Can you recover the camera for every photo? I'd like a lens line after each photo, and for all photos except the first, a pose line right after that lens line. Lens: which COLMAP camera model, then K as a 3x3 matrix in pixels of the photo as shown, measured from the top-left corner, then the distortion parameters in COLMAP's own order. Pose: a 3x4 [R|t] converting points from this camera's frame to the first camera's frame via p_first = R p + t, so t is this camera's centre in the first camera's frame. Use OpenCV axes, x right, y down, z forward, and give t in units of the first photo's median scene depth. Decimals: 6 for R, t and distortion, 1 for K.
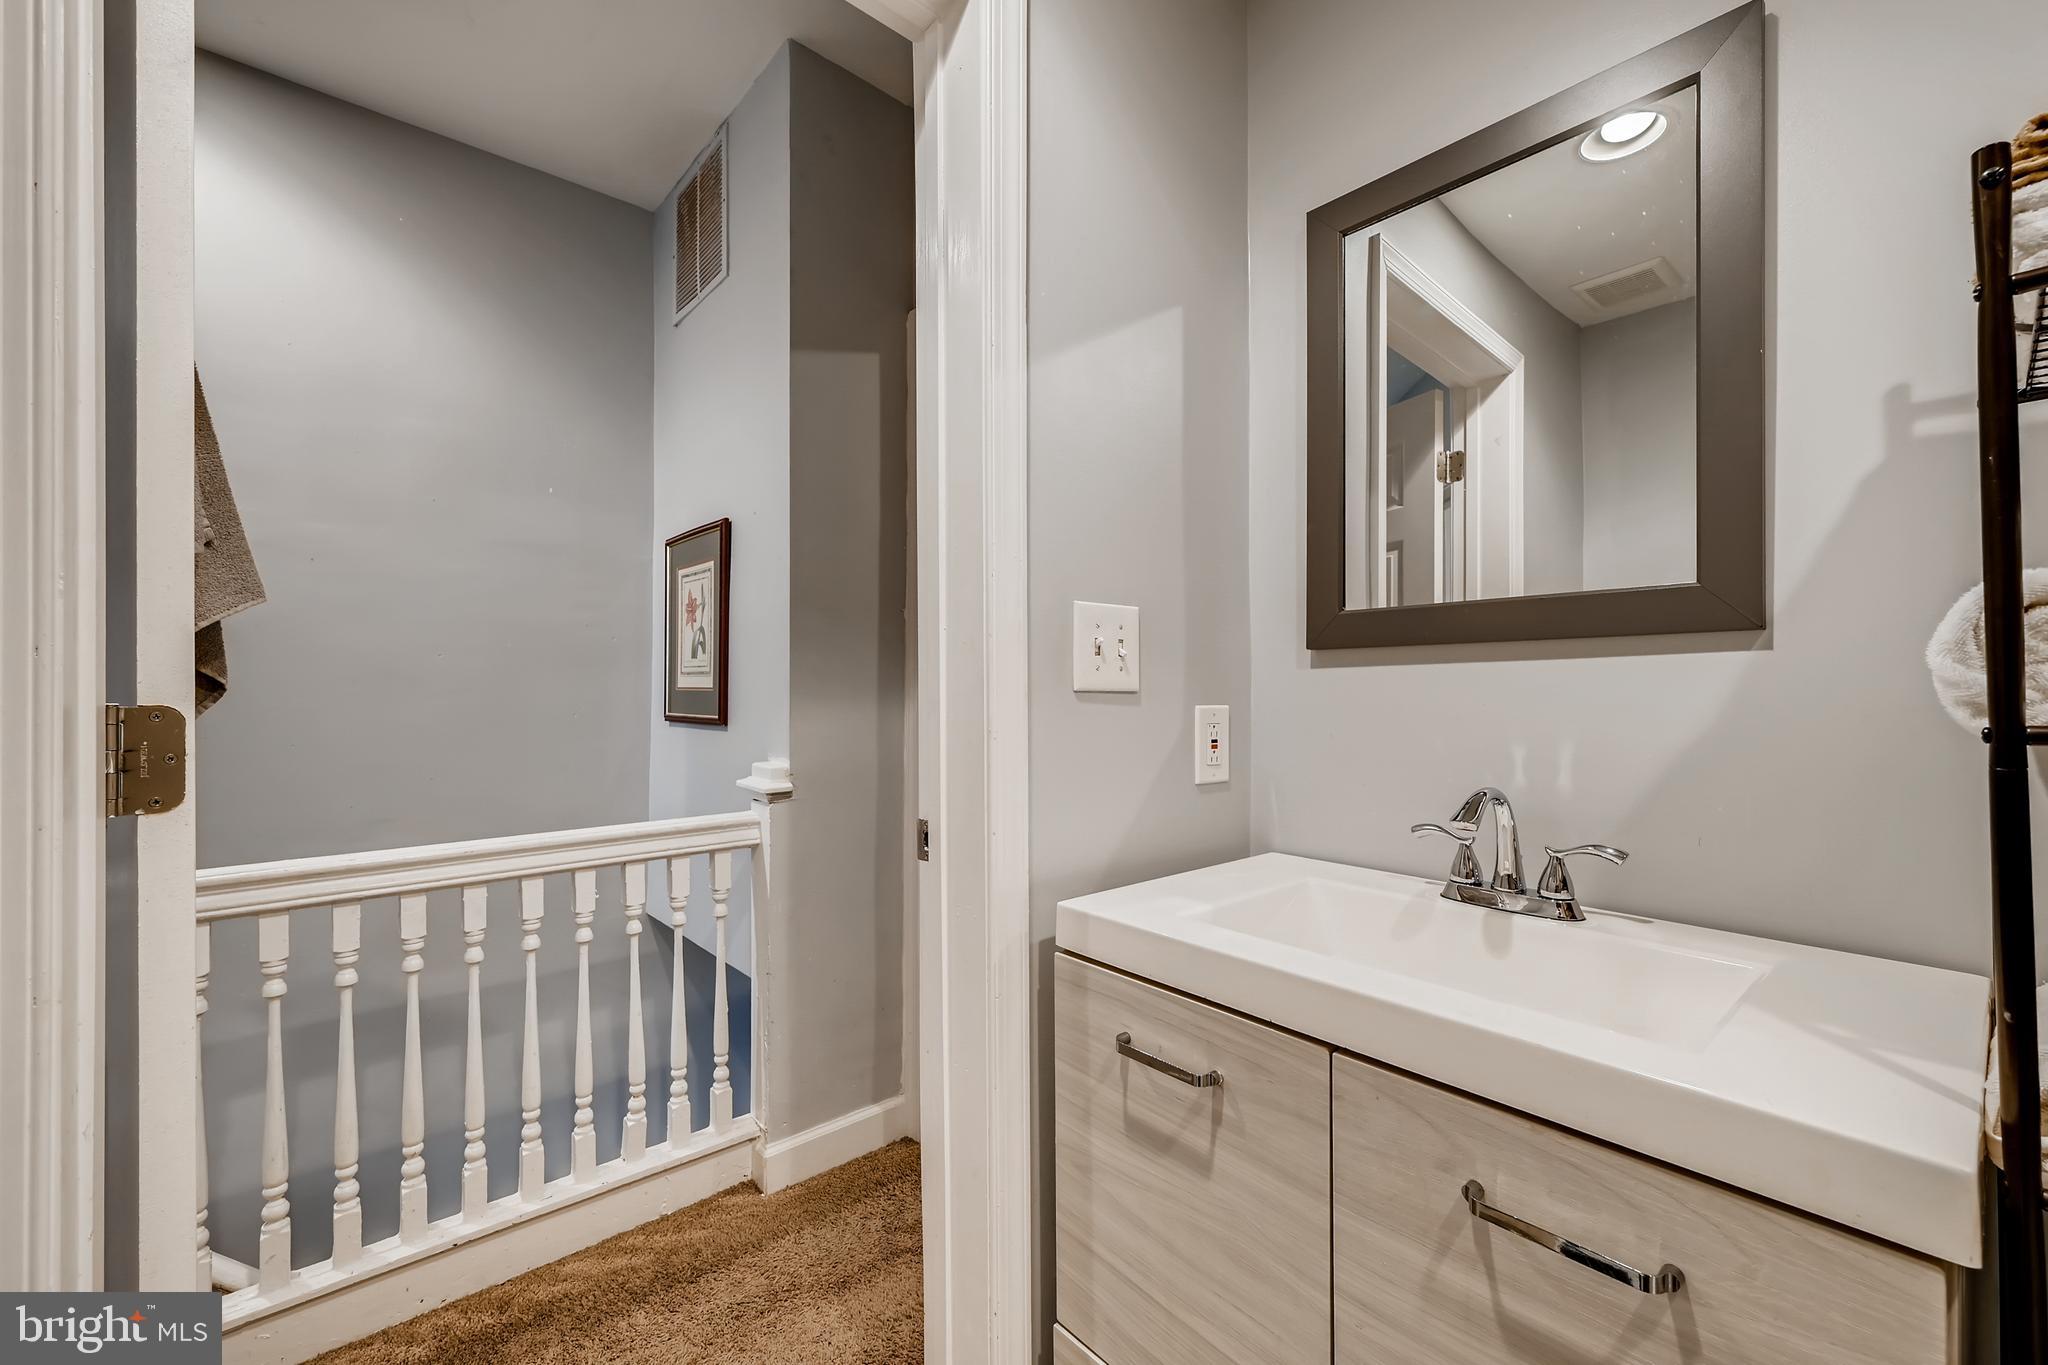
lens RADIAL K [[818.4, 0, 1026.5], [0, 818.4, 692.4], [0, 0, 1]] dist [-0.001195, 0.000818]
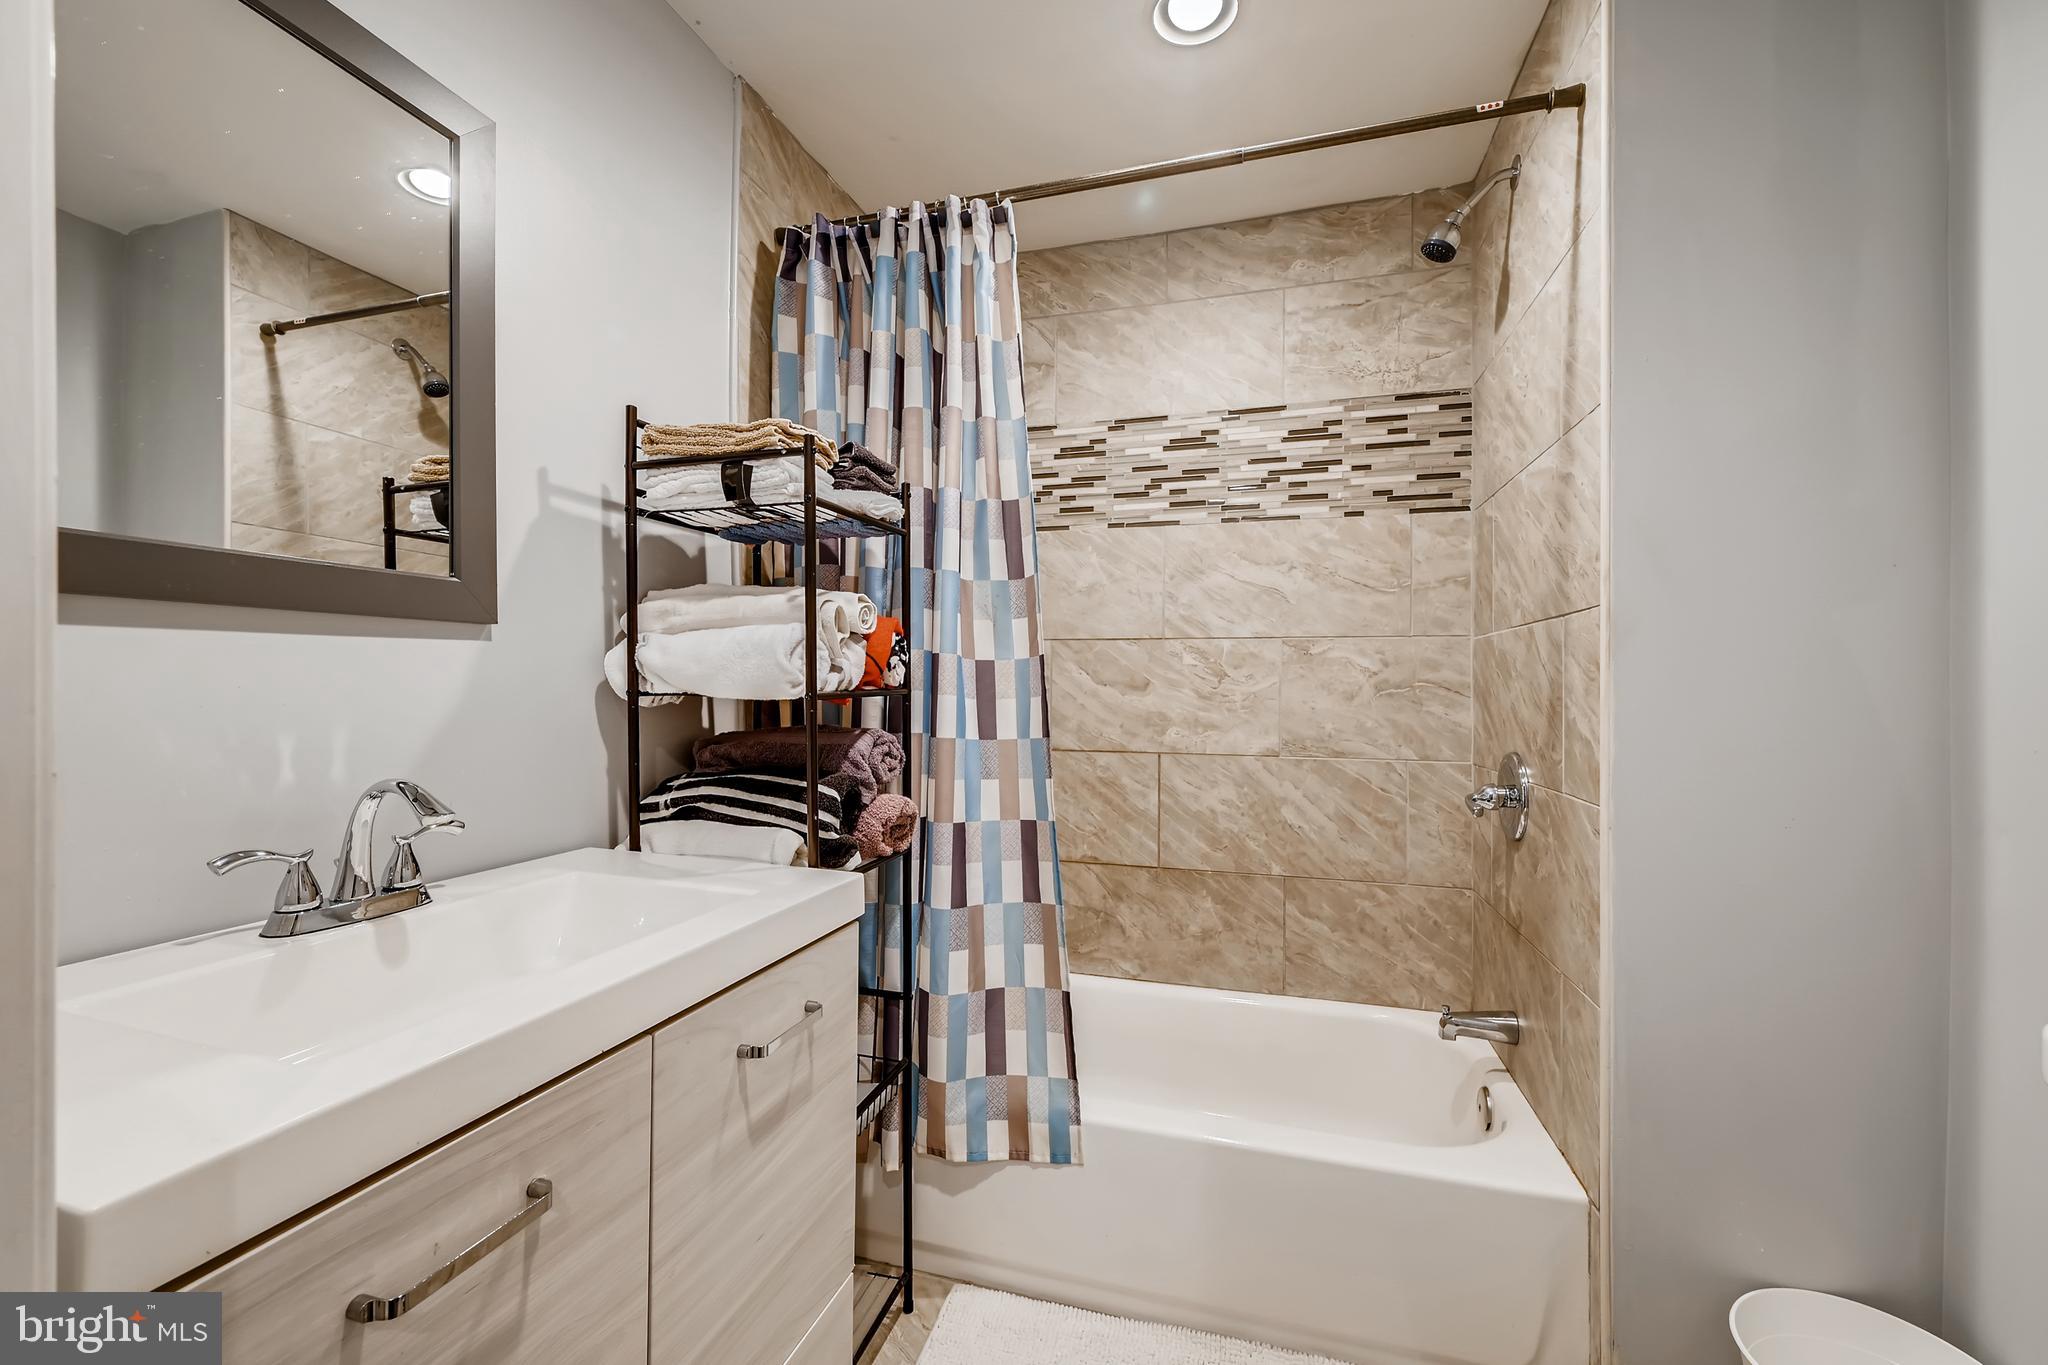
lens RADIAL K [[818.4, 0, 1024.3], [0, 818.4, 679.9], [0, 0, 1]] dist [-0.001195, 0.000818]
pose [[-0.523028, 0.001181, 0.852315, -0.603366], [-0.003737, 0.999986, -0.003679, 0.009535], [-0.852307, -0.005110, -0.523017, 0.966462]]
